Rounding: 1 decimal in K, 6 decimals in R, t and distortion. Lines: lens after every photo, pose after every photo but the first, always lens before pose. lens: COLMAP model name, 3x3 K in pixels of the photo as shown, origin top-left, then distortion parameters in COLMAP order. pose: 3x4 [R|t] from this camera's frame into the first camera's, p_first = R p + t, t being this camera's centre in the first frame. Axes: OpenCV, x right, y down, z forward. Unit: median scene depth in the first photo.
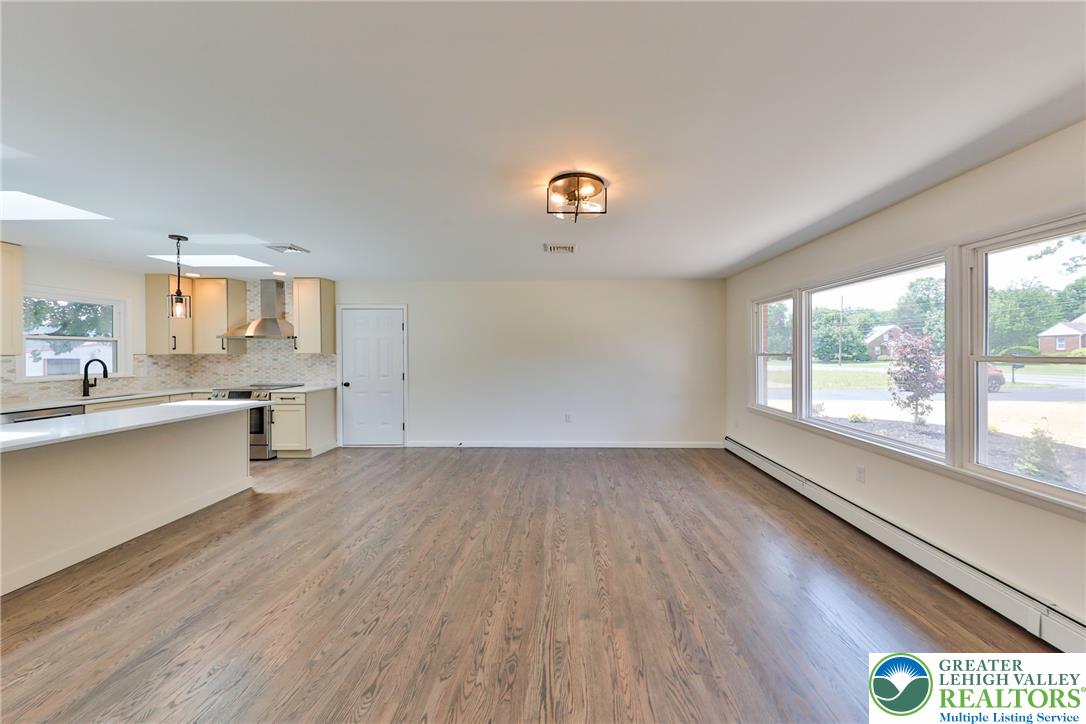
lens RADIAL K [[375.6, 0, 540.3], [0, 375.6, 353.2], [0, 0, 1]] dist [0.017219, -0.003181]
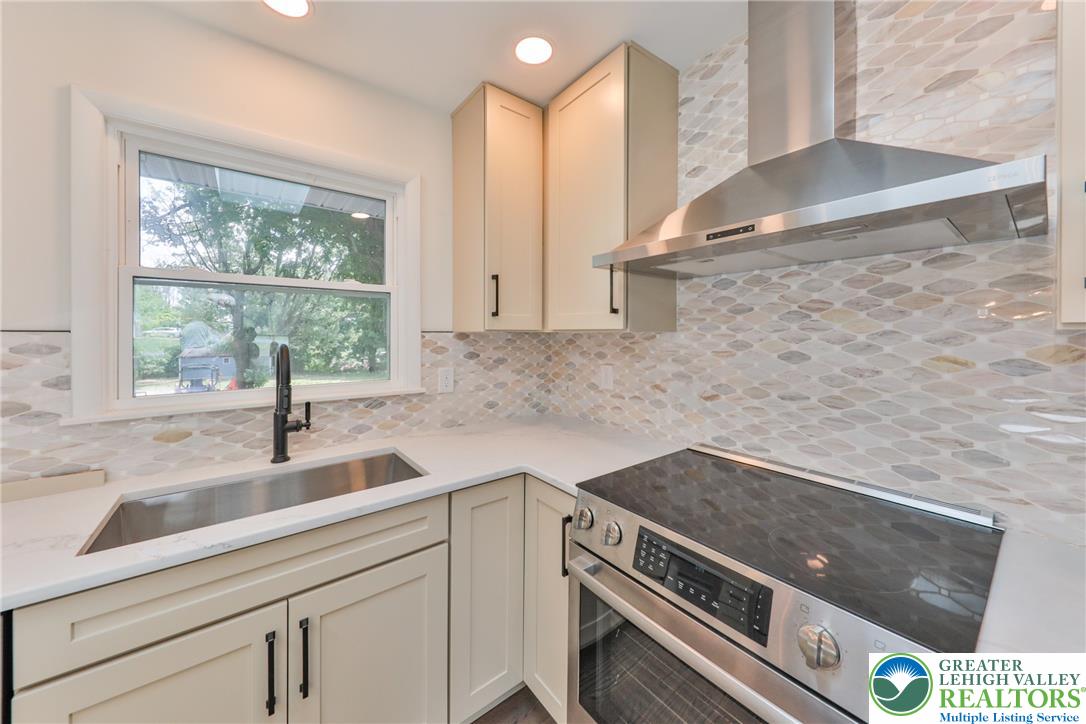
lens RADIAL K [[374.0, 0, 539.0], [0, 374.0, 335.5], [0, 0, 1]] dist [0.015305, -0.006470]
pose [[0.639401, 0.007827, -0.768834, -0.668909], [-0.006396, 0.999968, 0.004862, 0.004736], [0.768847, 0.001809, 0.639430, 0.794776]]
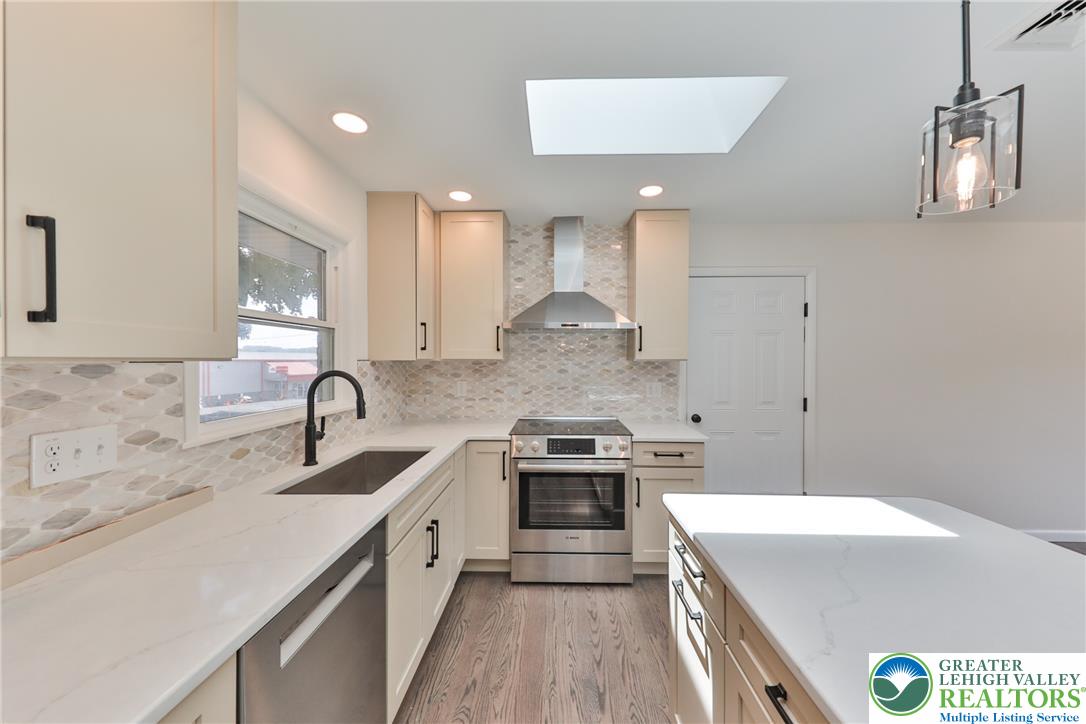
lens RADIAL K [[379.3, 0, 543.0], [0, 379.3, 362.0], [0, 0, 1]] dist [0.013841, -0.000042]
pose [[0.999885, 0.006448, 0.013692, -0.785402], [-0.006478, 0.999977, 0.002108, 0.003335], [-0.013678, -0.002196, 0.999904, 0.495301]]
